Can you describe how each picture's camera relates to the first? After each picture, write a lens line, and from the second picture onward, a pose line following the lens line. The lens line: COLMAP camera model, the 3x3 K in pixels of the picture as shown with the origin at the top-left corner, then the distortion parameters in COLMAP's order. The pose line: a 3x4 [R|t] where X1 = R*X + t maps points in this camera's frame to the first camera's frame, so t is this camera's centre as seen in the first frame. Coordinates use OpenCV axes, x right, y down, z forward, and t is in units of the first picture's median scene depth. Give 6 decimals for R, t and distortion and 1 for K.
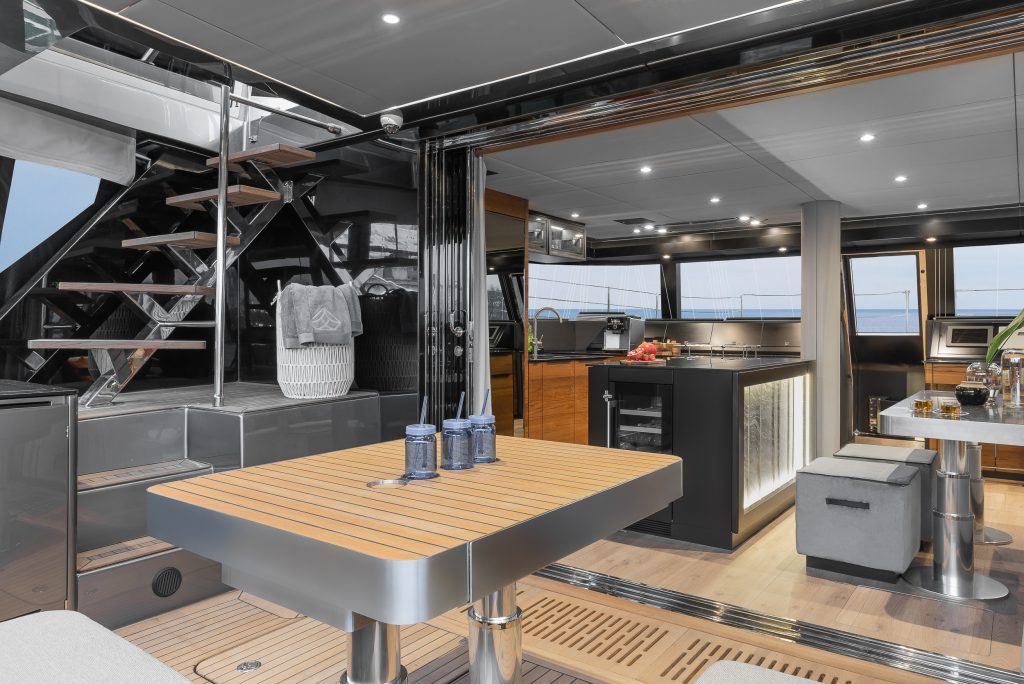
lens RADIAL K [[695.3, 0, 512.0], [0, 695.3, 342.0], [0, 0, 1]] dist [0.000724, 0.000009]
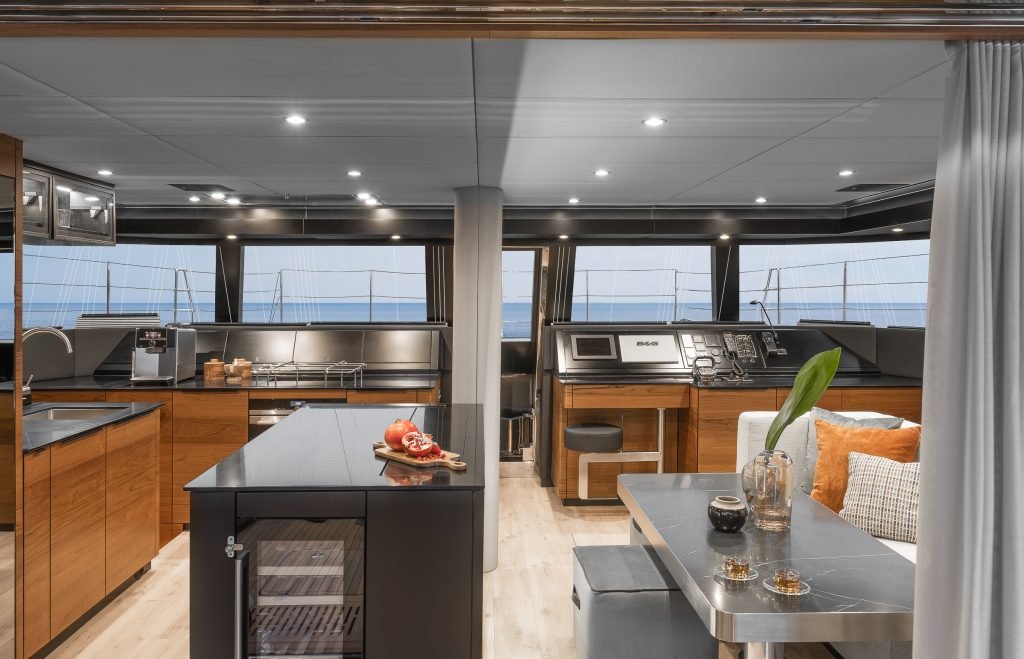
lens RADIAL K [[774.4, 0, 492.7], [0, 774.4, 283.9], [0, 0, 1]] dist [-0.002743, 0.000405]
pose [[0.797034, 0.000415, 0.603934, -0.036880], [0.012814, 0.999763, -0.017598, -0.067656], [-0.603798, 0.021765, 0.796840, 0.270468]]
